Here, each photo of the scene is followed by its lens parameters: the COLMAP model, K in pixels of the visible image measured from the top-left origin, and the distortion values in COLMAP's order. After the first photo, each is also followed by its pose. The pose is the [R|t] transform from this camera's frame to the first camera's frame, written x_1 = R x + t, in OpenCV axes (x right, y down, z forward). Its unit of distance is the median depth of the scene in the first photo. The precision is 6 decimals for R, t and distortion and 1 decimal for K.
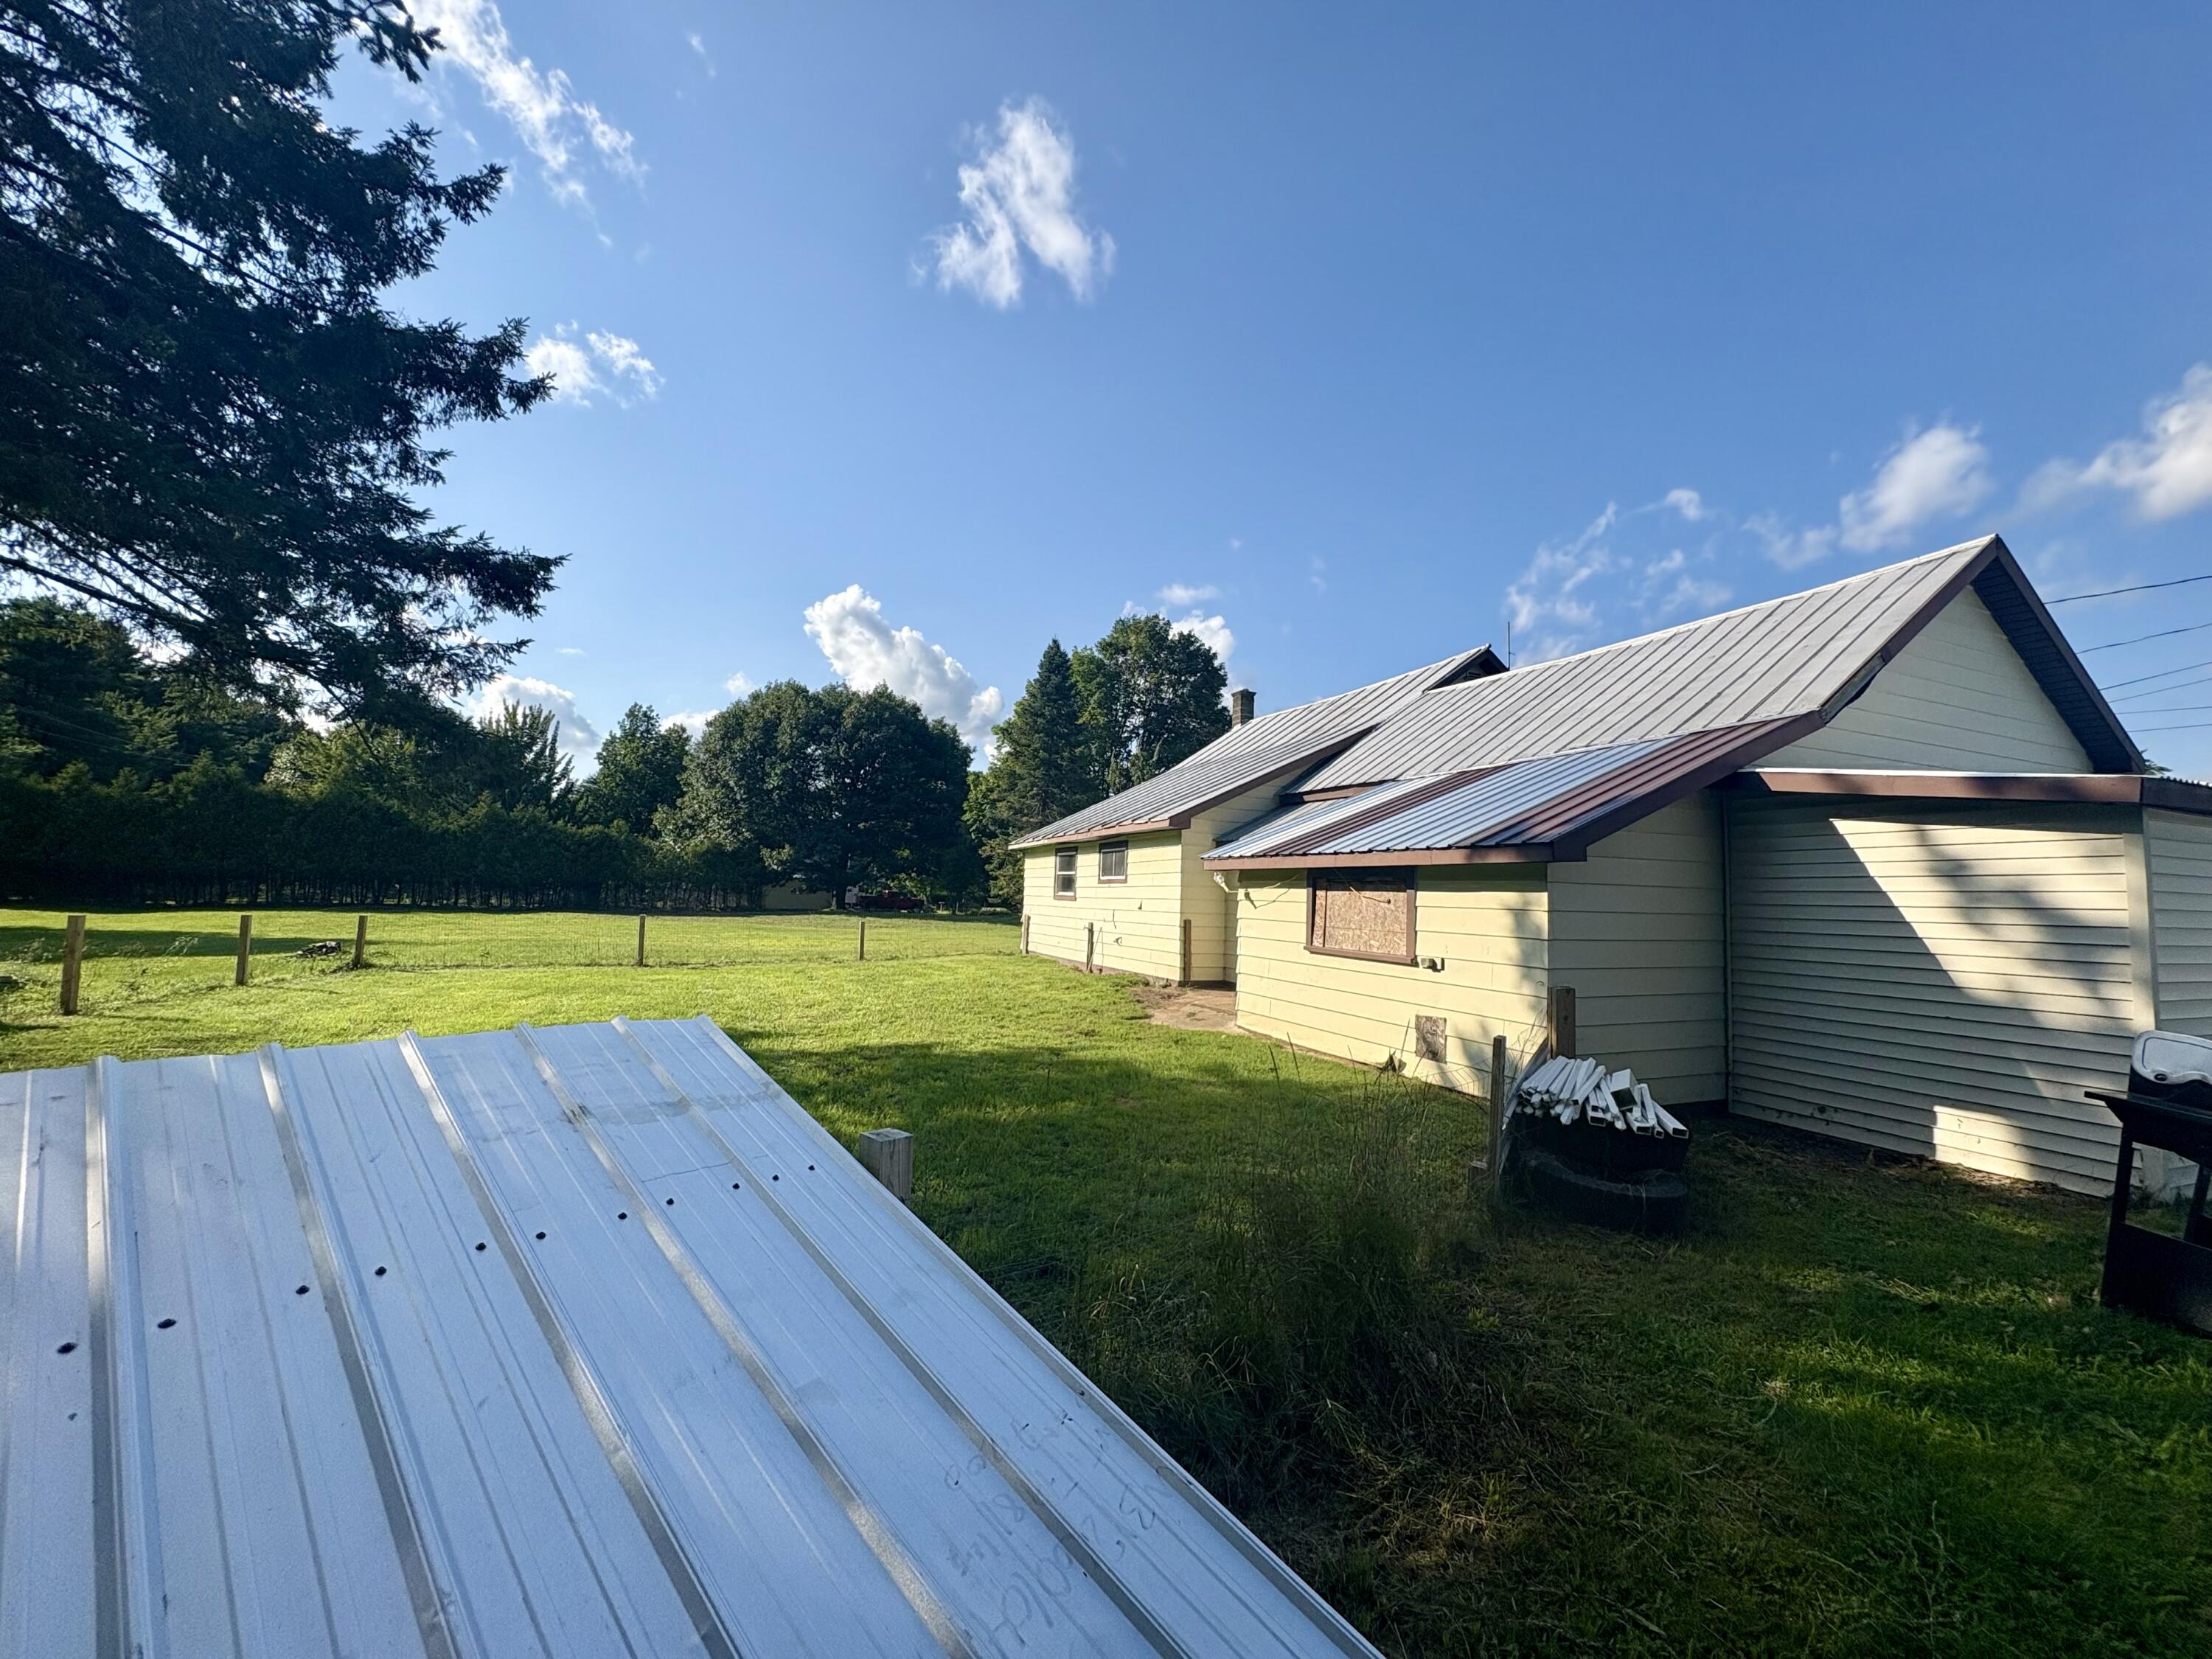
lens RADIAL K [[882.0, 0, 1106.0], [0, 882.0, 829.5], [0, 0, 1]] dist [0.041921, 0.000052]
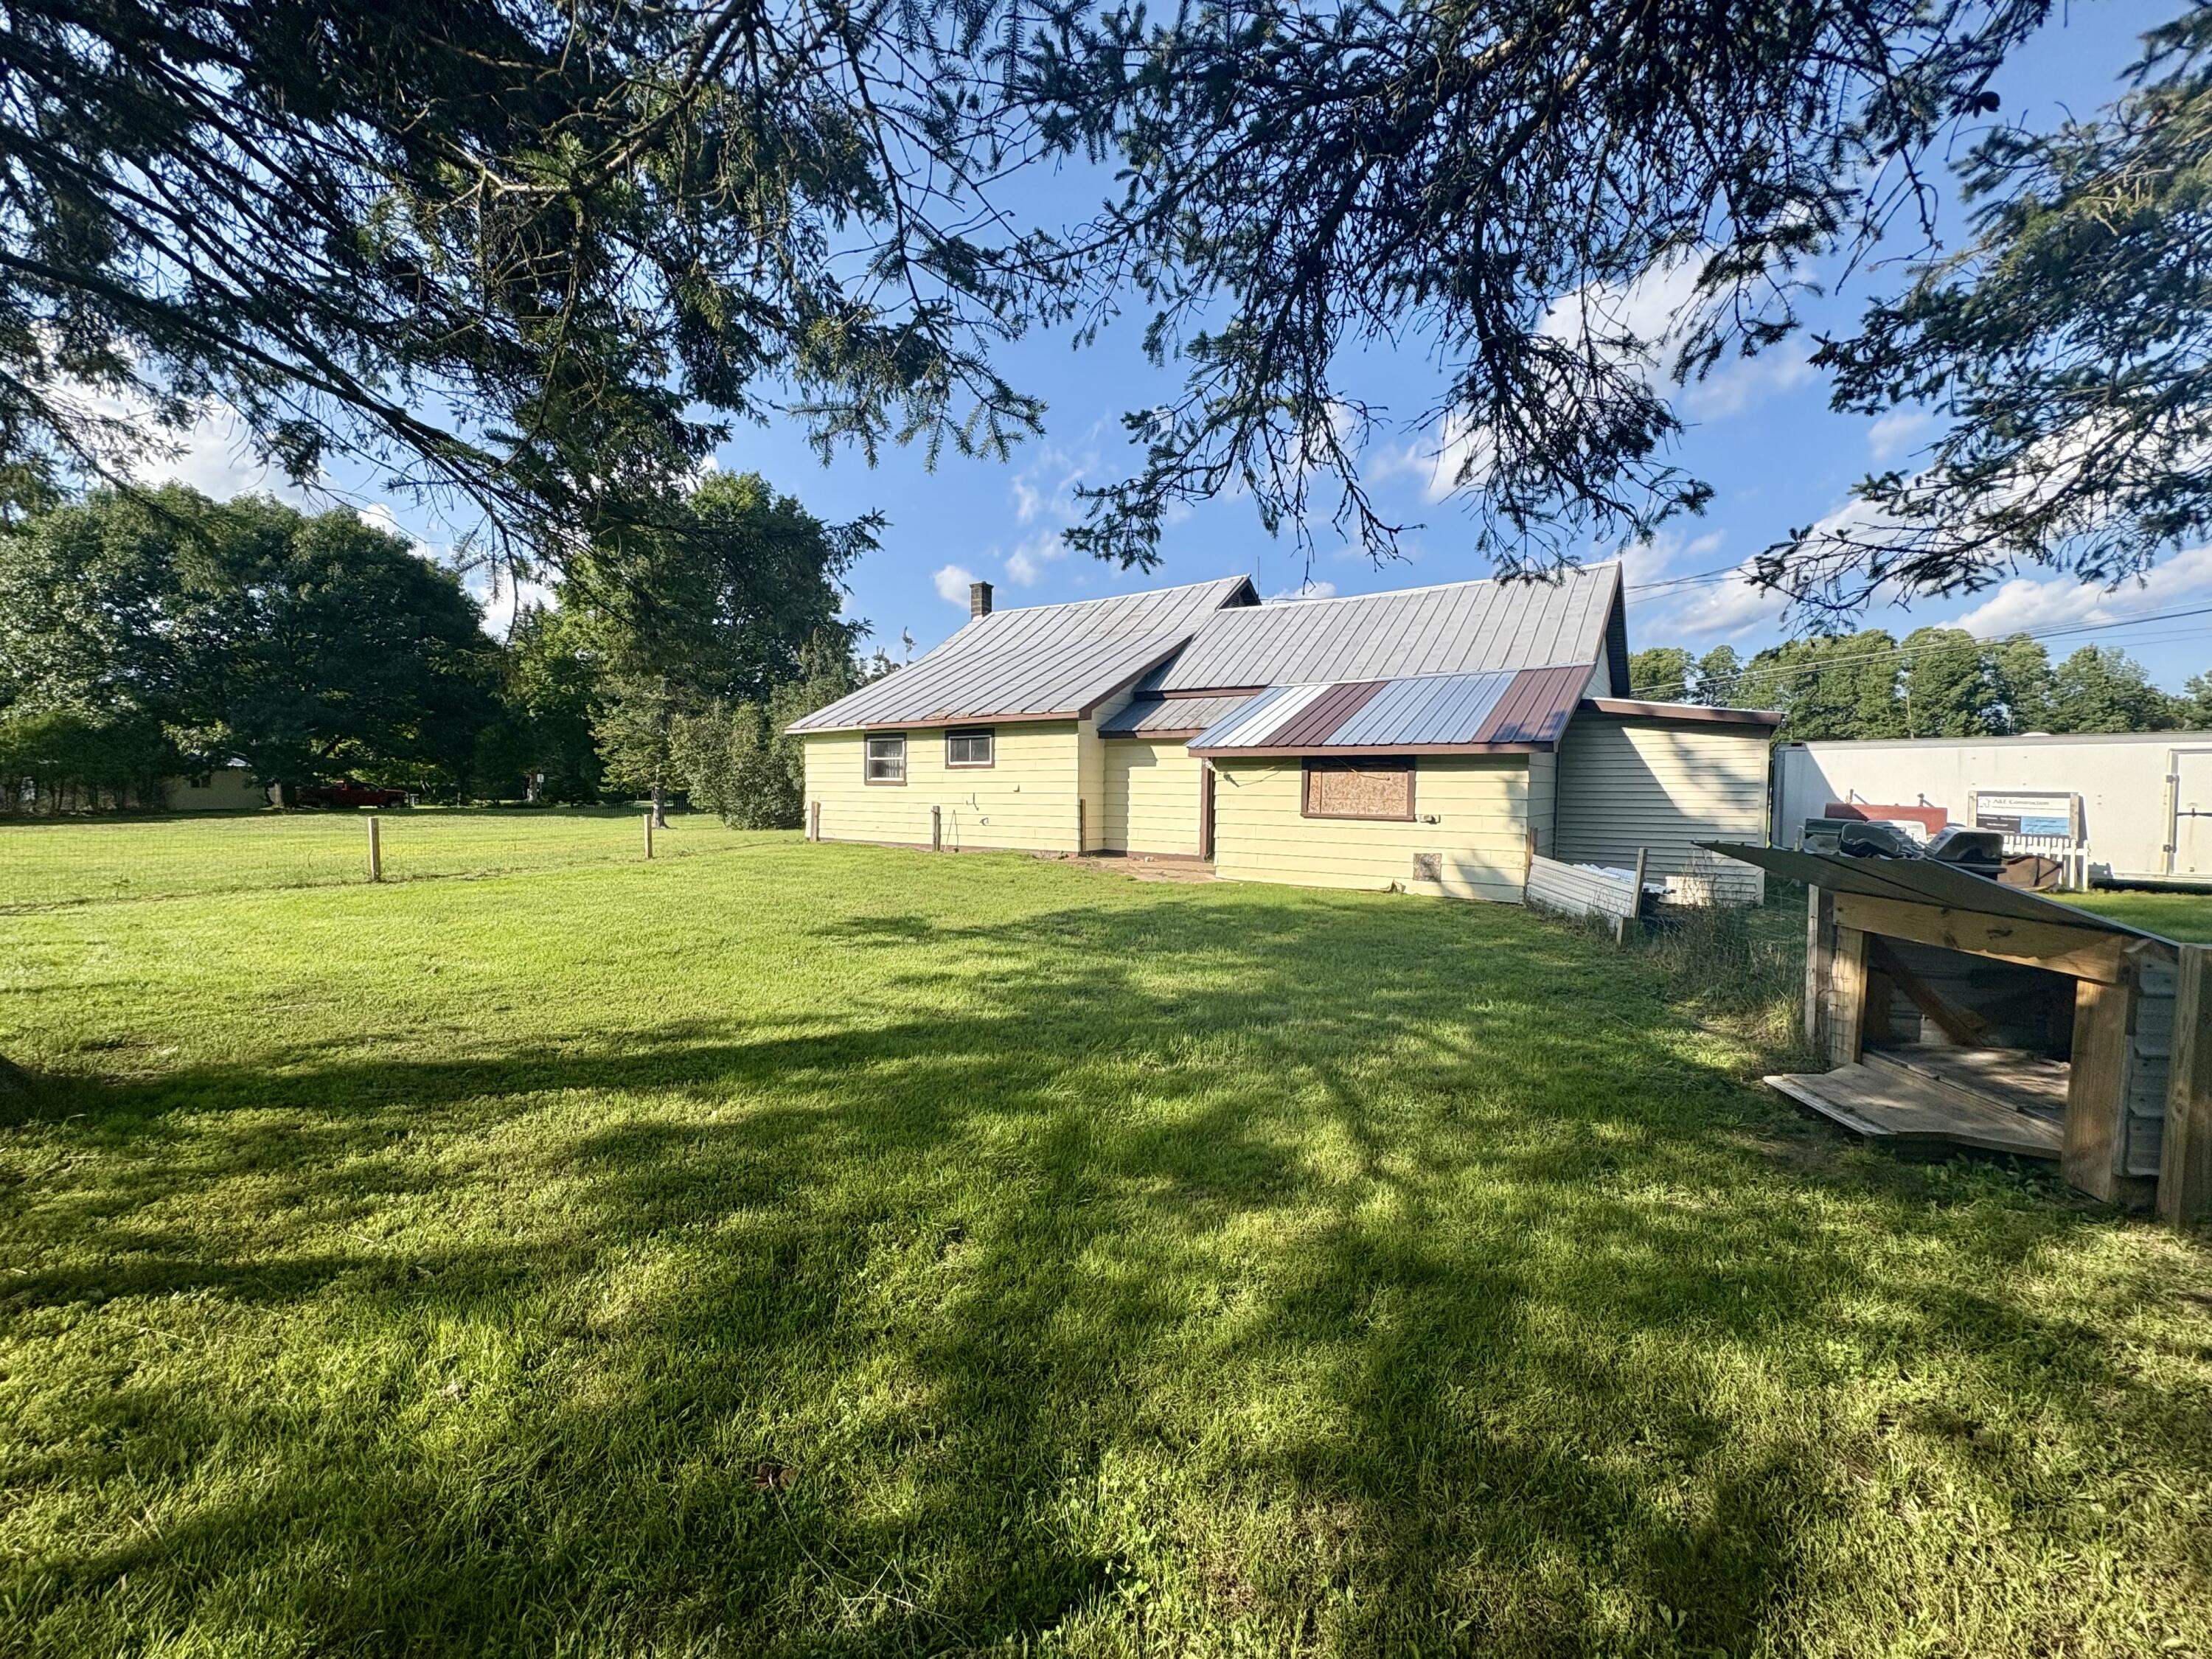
lens RADIAL K [[872.7, 0, 1106.0], [0, 872.7, 829.5], [0, 0, 1]] dist [0.000767, 0.000095]
pose [[0.842398, -0.051966, 0.536345, -0.669230], [-0.020940, 0.991430, 0.128947, -0.008475], [-0.538449, -0.119856, 0.834091, 0.038401]]
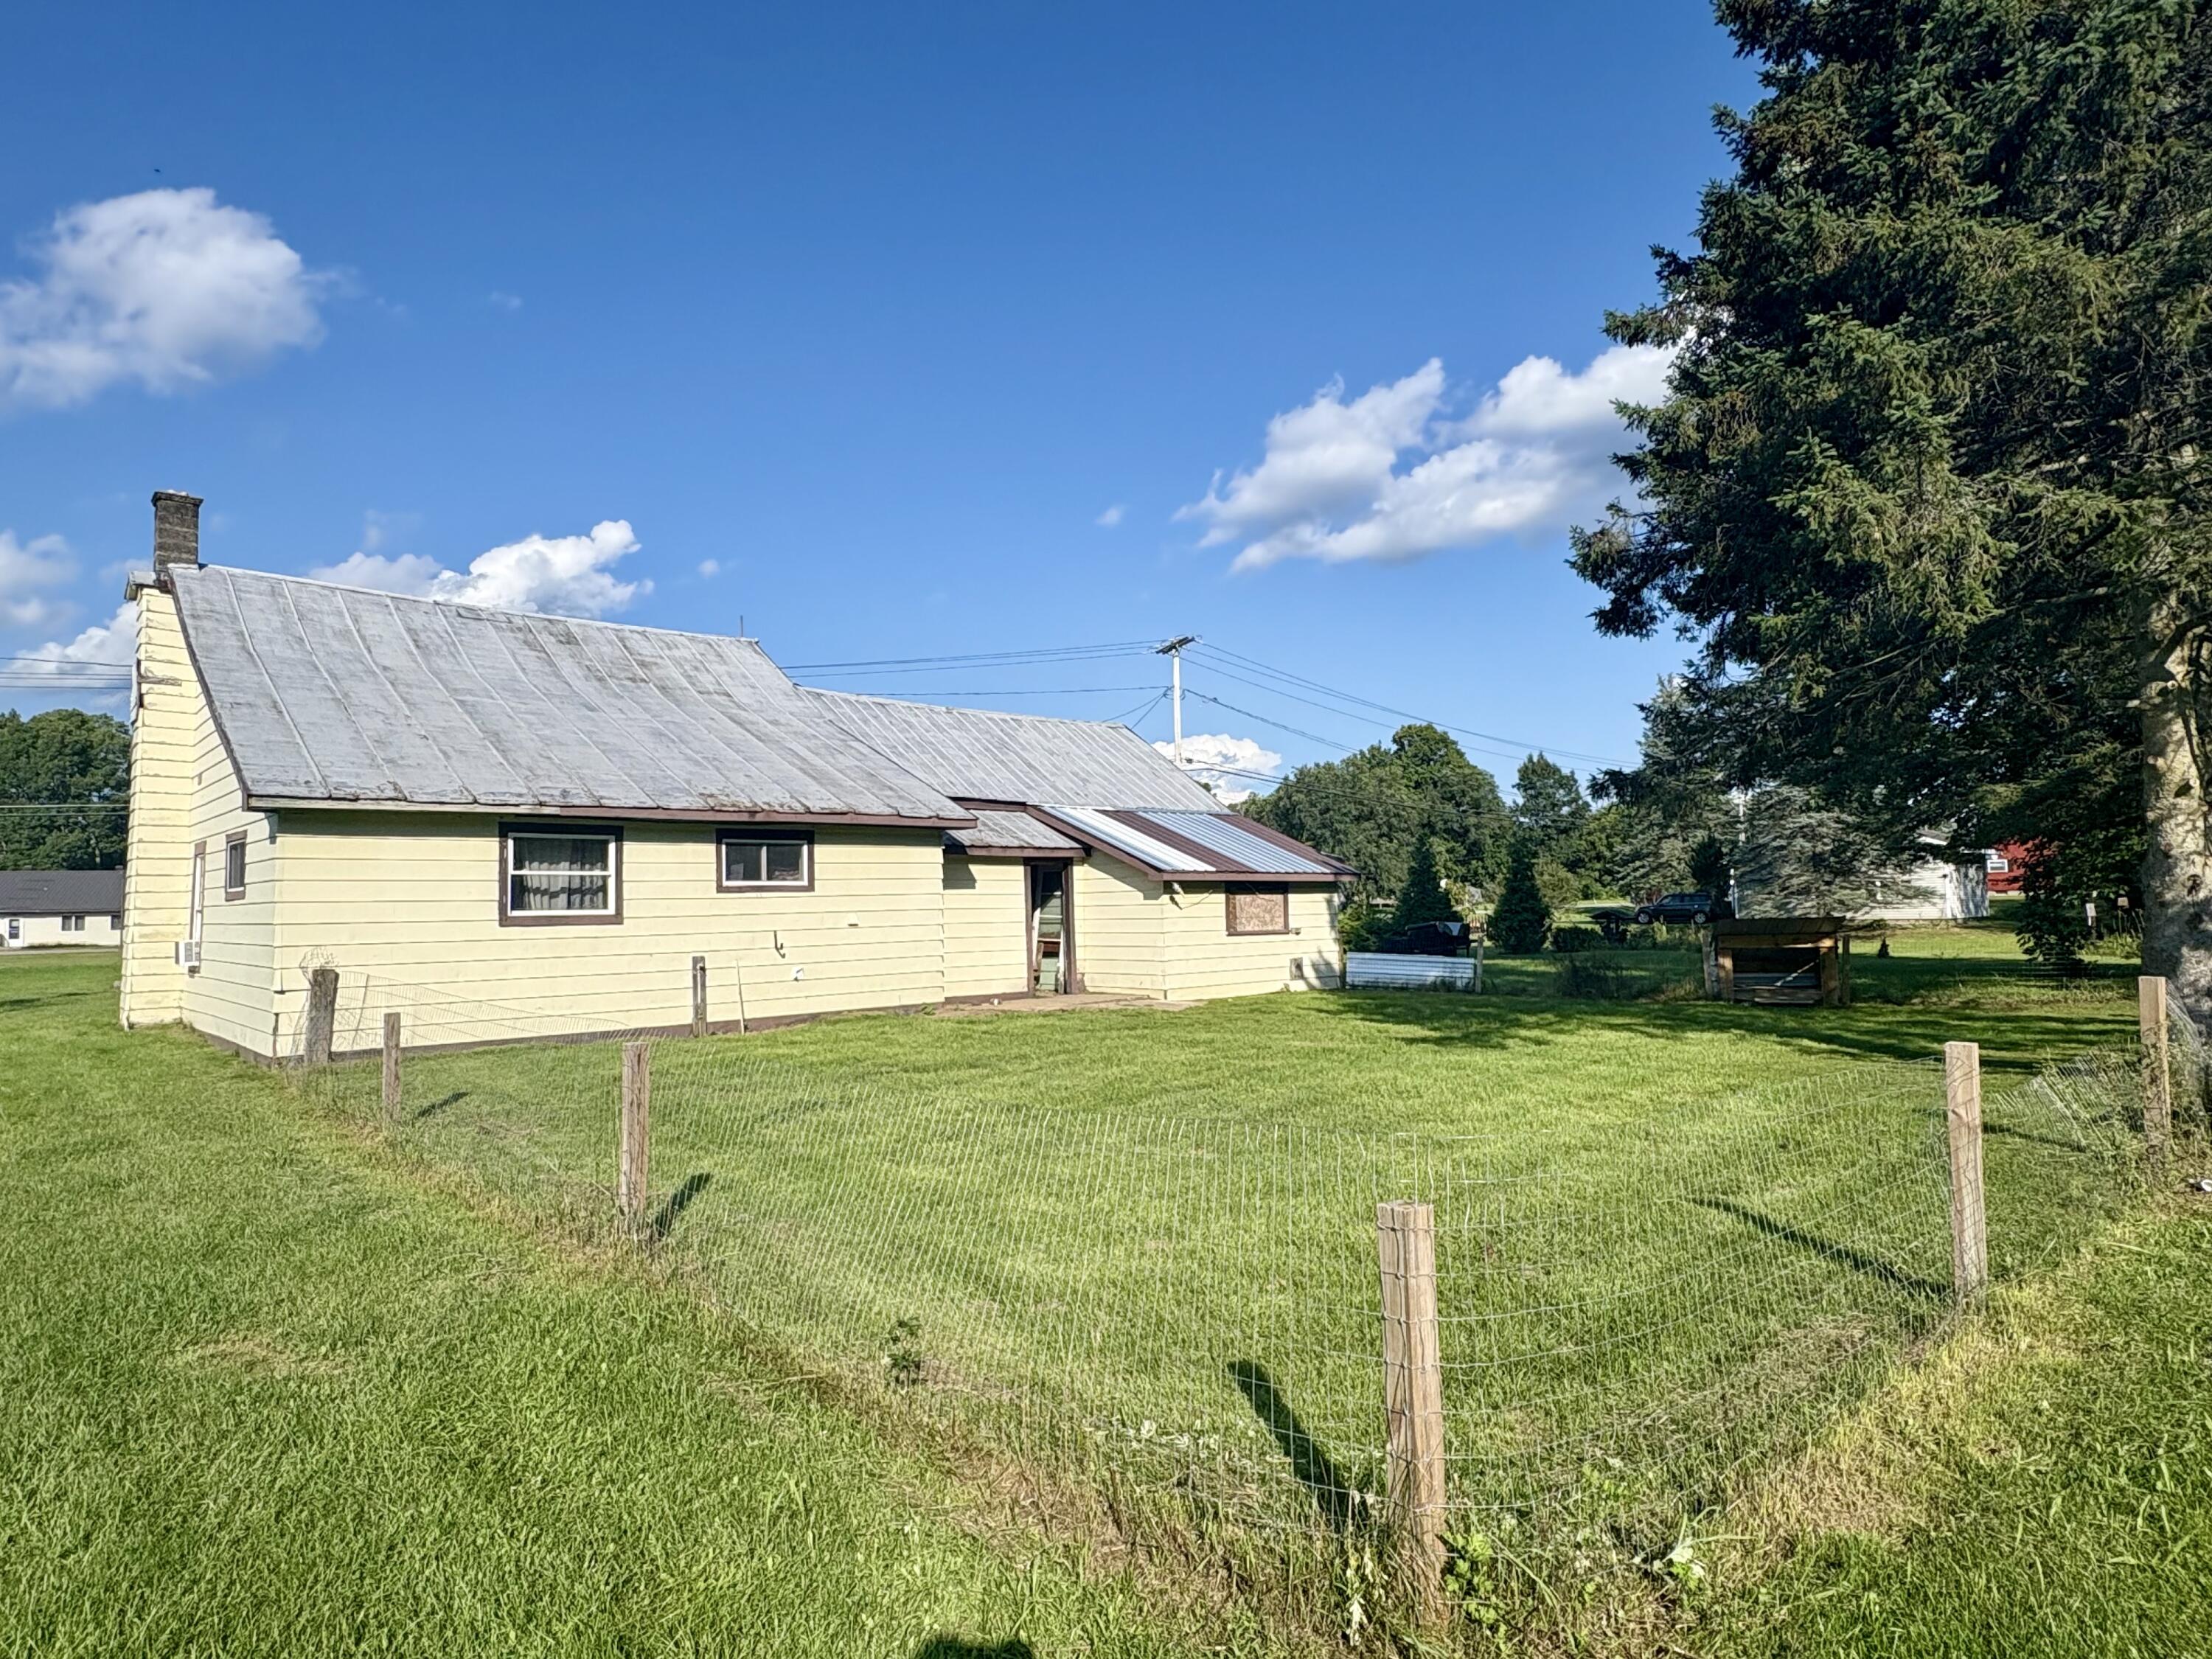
lens RADIAL K [[1285.3, 0, 1106.0], [0, 1285.3, 829.5], [0, 0, 1]] dist [0.000099, -0.000021]
pose [[-0.352205, 0.024216, 0.935610, -1.606656], [-0.066625, 0.996480, -0.050873, 0.074829], [-0.933548, -0.080253, -0.349352, 1.792717]]
